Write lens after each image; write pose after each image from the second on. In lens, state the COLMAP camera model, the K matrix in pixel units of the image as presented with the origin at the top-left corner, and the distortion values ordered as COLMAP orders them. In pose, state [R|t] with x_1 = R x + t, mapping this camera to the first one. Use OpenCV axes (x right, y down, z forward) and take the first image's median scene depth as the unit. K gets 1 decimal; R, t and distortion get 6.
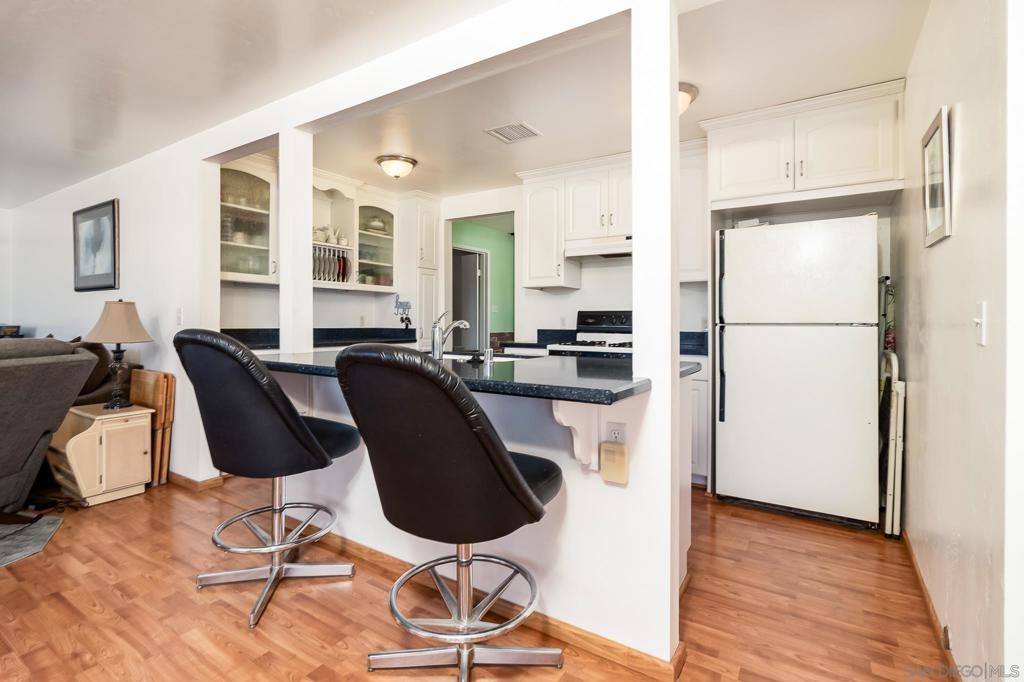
lens RADIAL K [[481.5, 0, 514.1], [0, 481.5, 323.2], [0, 0, 1]] dist [-0.003237, 0.000070]
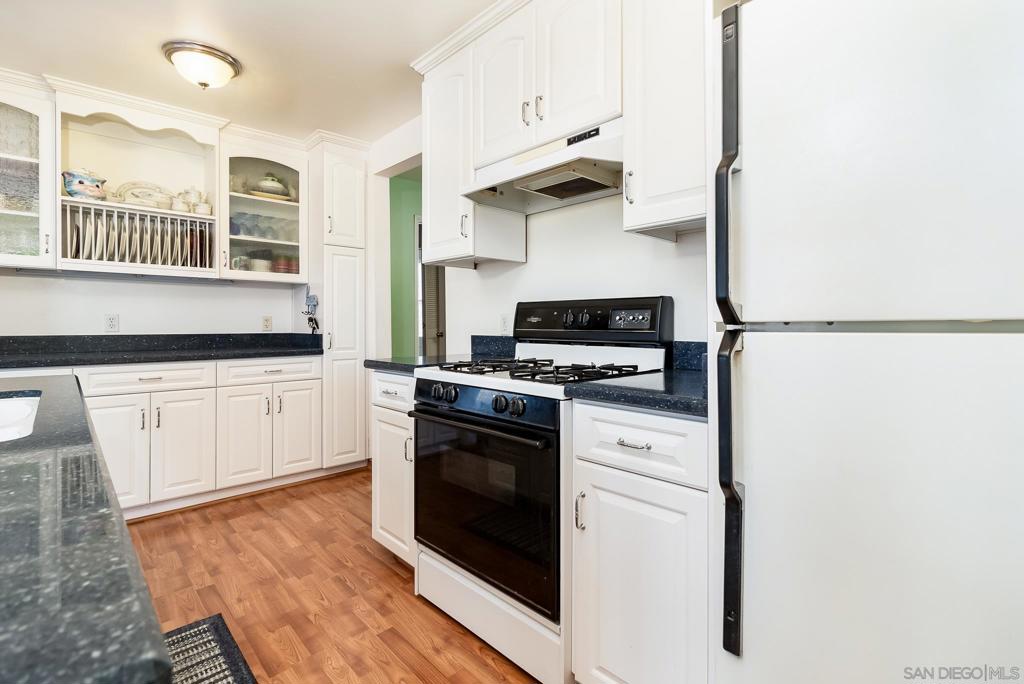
lens RADIAL K [[481.5, 0, 514.1], [0, 481.5, 324.2], [0, 0, 1]] dist [-0.003237, 0.000070]
pose [[0.969929, -0.007412, -0.243275, 0.239442], [0.007146, 0.999973, -0.001975, 0.000270], [0.243283, 0.000178, 0.969955, 0.433488]]
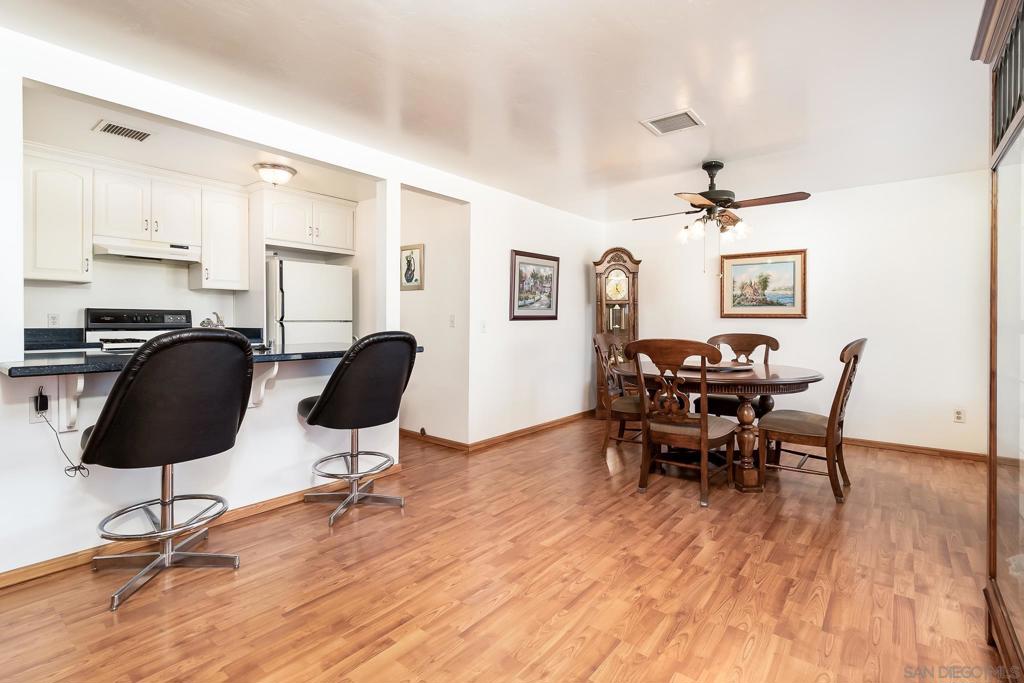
lens RADIAL K [[481.5, 0, 514.1], [0, 481.5, 323.7], [0, 0, 1]] dist [-0.003237, 0.000070]
pose [[0.108102, -0.010433, 0.994085, -0.656695], [-0.002902, 0.999937, 0.010810, -0.006552], [-0.994136, -0.004054, 0.108065, 0.057269]]
